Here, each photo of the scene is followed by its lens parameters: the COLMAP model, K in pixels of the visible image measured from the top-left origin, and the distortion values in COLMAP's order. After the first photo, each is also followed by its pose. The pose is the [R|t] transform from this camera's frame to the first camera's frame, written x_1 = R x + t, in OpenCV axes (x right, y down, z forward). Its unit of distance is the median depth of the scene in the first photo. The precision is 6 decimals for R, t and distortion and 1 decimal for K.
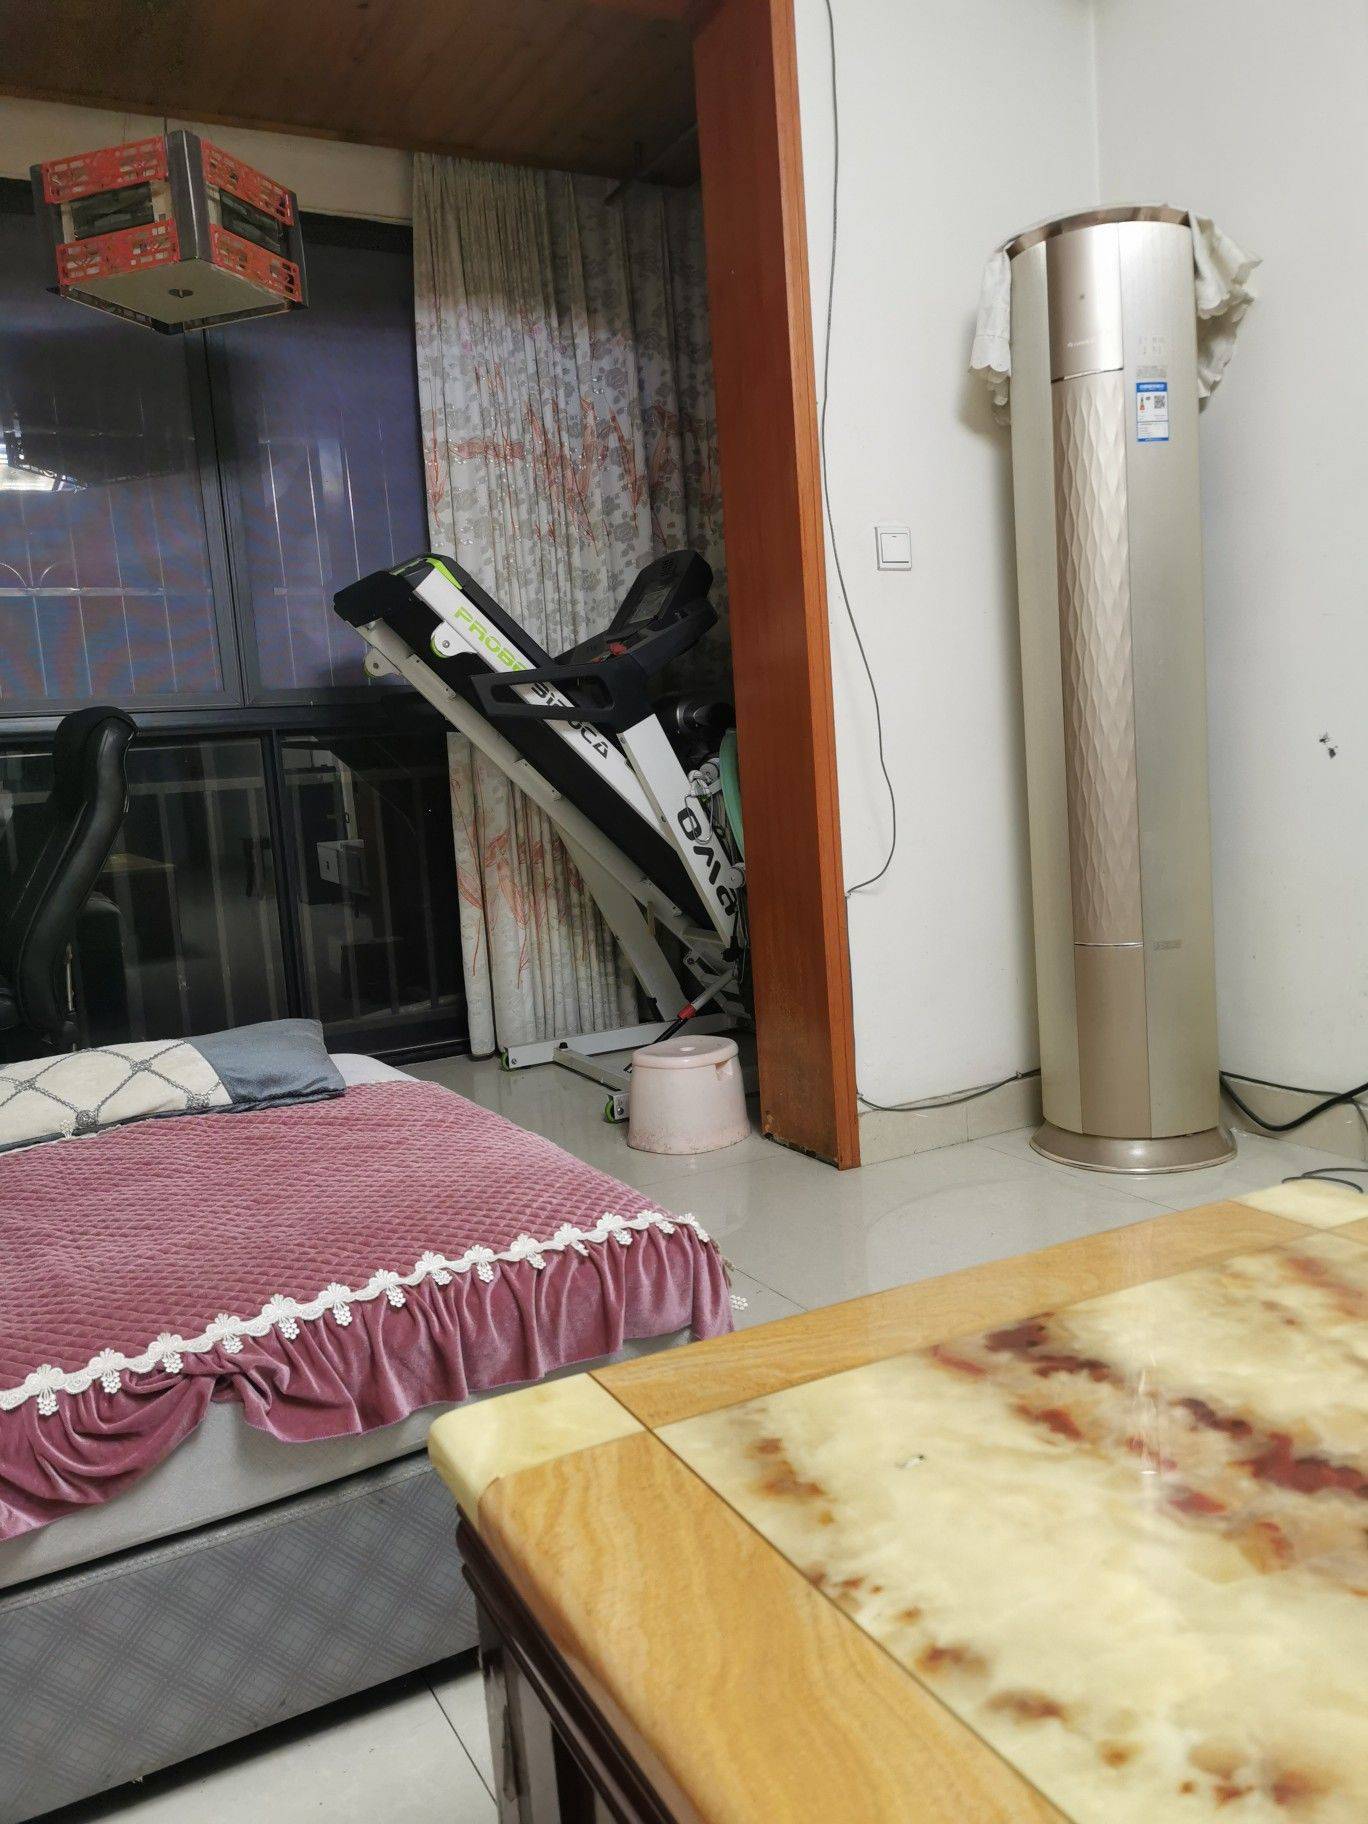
lens RADIAL K [[1411.9, 0, 684.0], [0, 1411.9, 912.0], [0, 0, 1]] dist [0.017149, 0.003675]
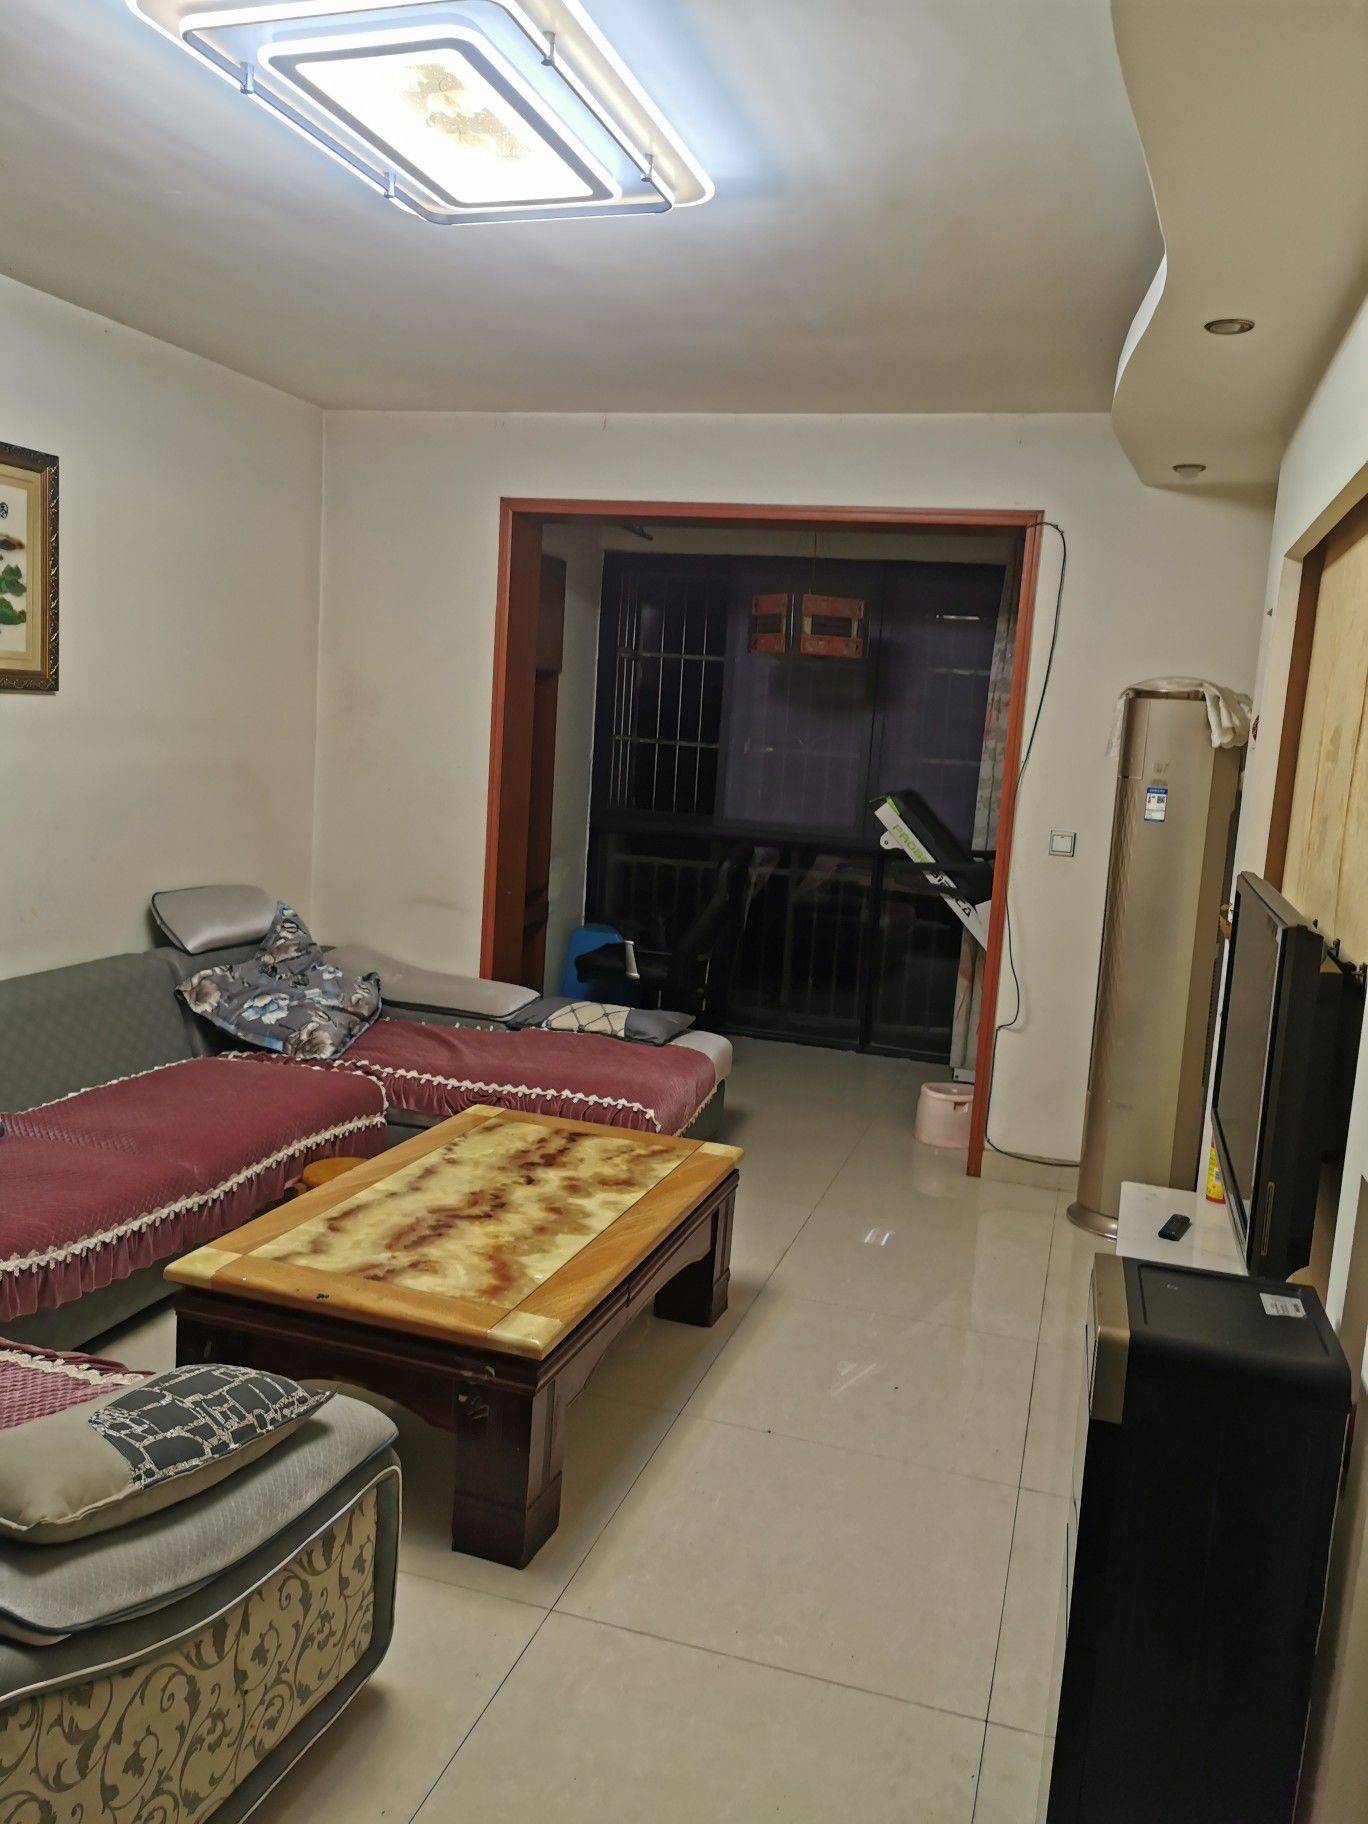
lens RADIAL K [[1411.9, 0, 684.0], [0, 1411.9, 912.0], [0, 0, 1]] dist [0.017149, 0.003675]
pose [[0.698678, 0.211555, -0.683442, 1.138581], [-0.193800, 0.975529, 0.103848, -0.292855], [0.688687, 0.059895, 0.722580, -0.640135]]
